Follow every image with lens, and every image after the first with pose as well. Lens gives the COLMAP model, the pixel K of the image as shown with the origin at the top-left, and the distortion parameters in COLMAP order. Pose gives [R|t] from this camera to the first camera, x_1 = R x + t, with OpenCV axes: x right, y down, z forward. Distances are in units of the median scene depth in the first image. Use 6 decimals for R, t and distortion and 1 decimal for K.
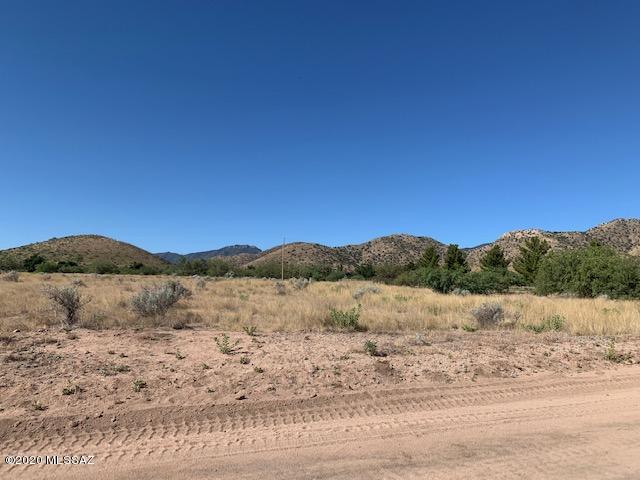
lens RADIAL K [[486.5, 0, 322.7], [0, 486.5, 241.0], [0, 0, 1]] dist [0.010819, 0.012166]
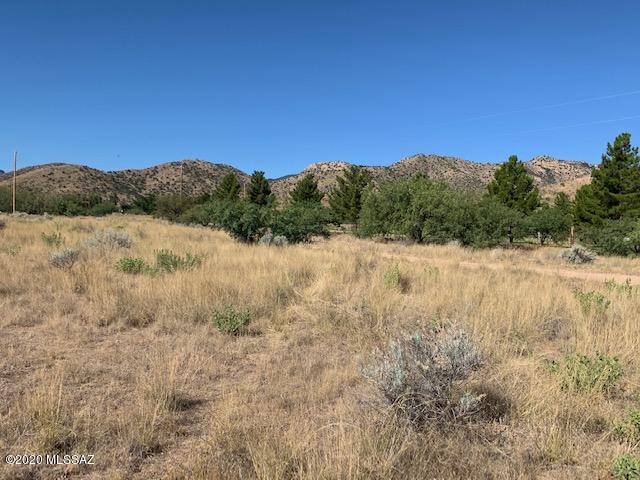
lens RADIAL K [[559.7, 0, 320.4], [0, 559.7, 239.9], [0, 0, 1]] dist [0.006841, -0.002471]
pose [[0.929214, -0.004877, 0.369510, 0.011342], [-0.041622, 0.992169, 0.117765, 0.002694], [-0.367190, -0.124808, 0.921734, 0.049598]]
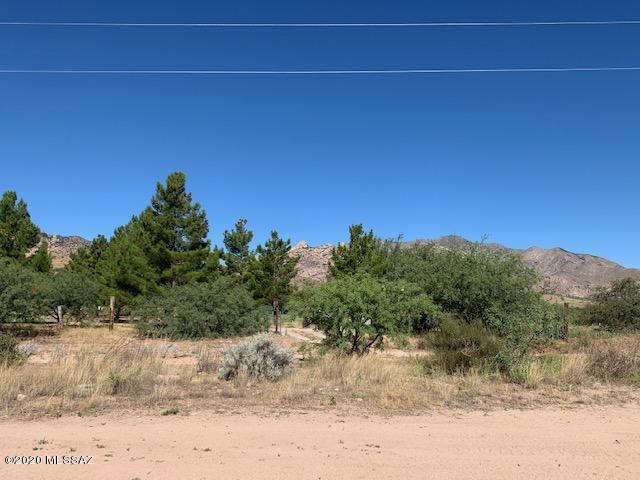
lens RADIAL K [[559.7, 0, 319.8], [0, 559.7, 239.9], [0, 0, 1]] dist [0.006841, -0.002471]
pose [[0.292882, 0.087421, 0.952144, 0.050796], [-0.080571, 0.994526, -0.066529, 0.008825], [-0.952748, -0.057230, 0.298323, 0.111023]]
